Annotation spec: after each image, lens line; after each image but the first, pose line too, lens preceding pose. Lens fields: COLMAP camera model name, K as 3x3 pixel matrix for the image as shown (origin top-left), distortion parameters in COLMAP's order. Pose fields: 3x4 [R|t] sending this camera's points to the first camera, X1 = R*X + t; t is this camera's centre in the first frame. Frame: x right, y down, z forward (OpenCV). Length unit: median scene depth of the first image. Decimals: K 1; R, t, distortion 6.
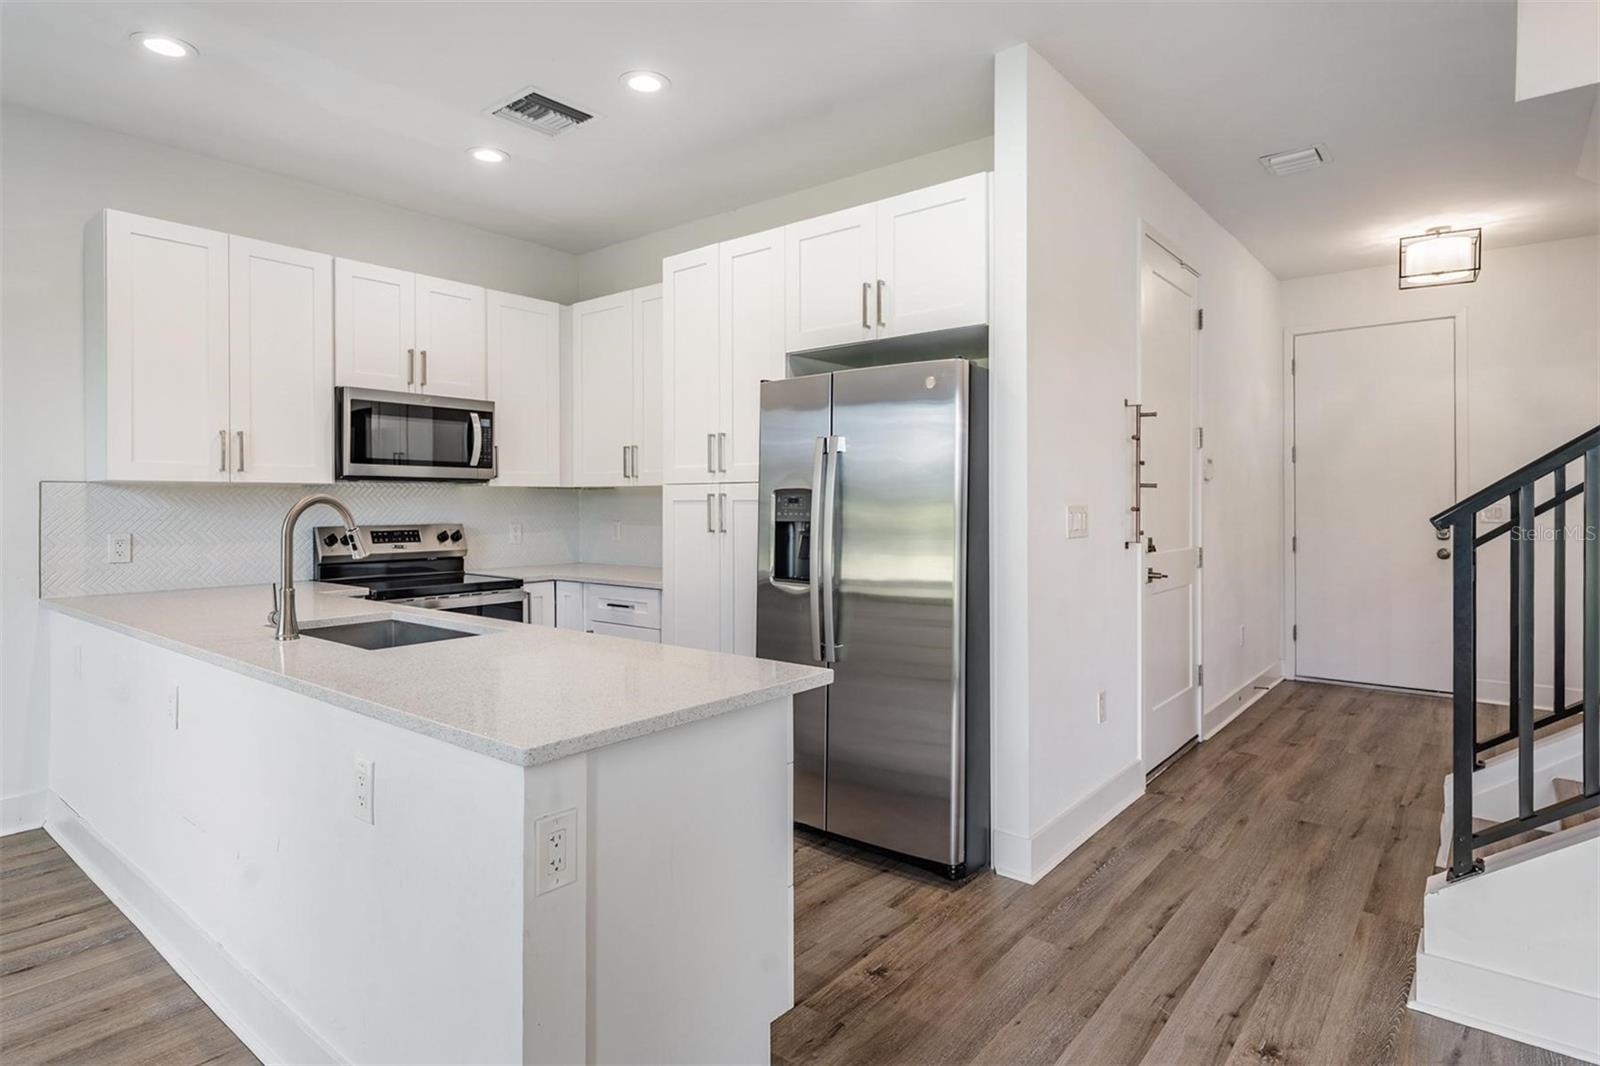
lens RADIAL K [[862.5, 0, 795.2], [0, 862.5, 501.1], [0, 0, 1]] dist [0.001197, 0.000078]
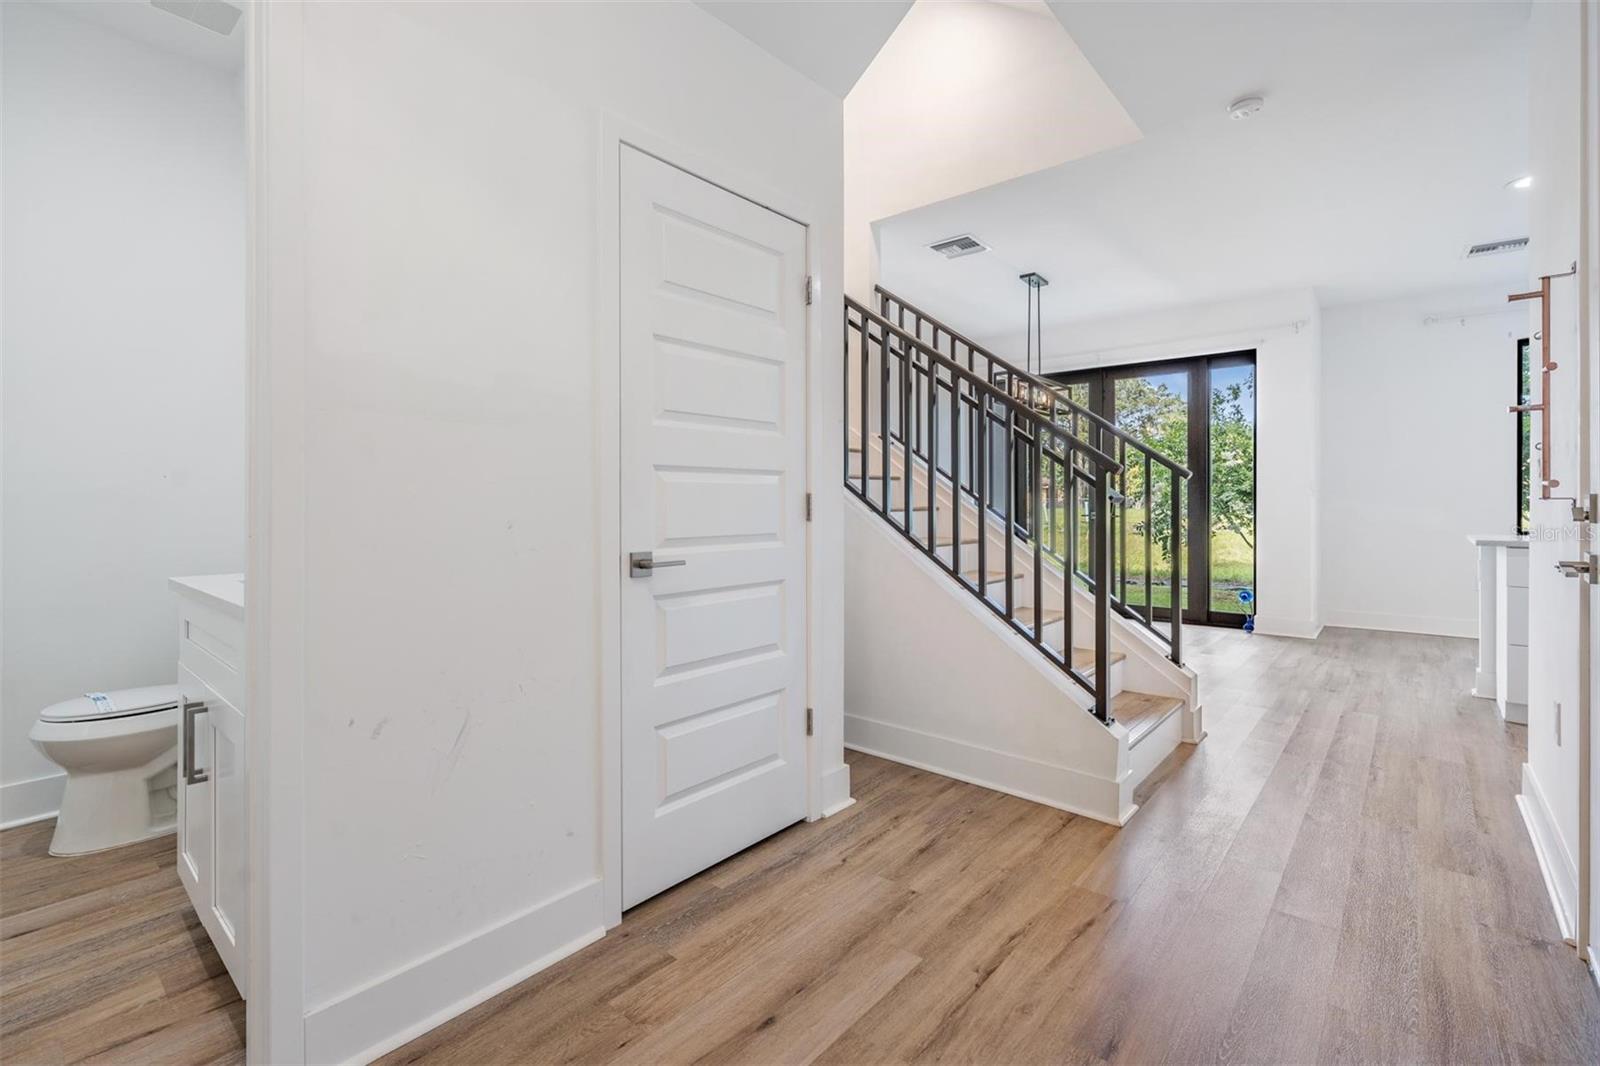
lens RADIAL K [[729.3, 0, 810.5], [0, 729.3, 504.6], [0, 0, 1]] dist [0.005058, -0.000167]
pose [[-0.999945, 0.010347, 0.001700, 0.934133], [0.010358, 0.999924, 0.006712, 0.036176], [-0.001630, 0.006729, -0.999976, 1.536914]]
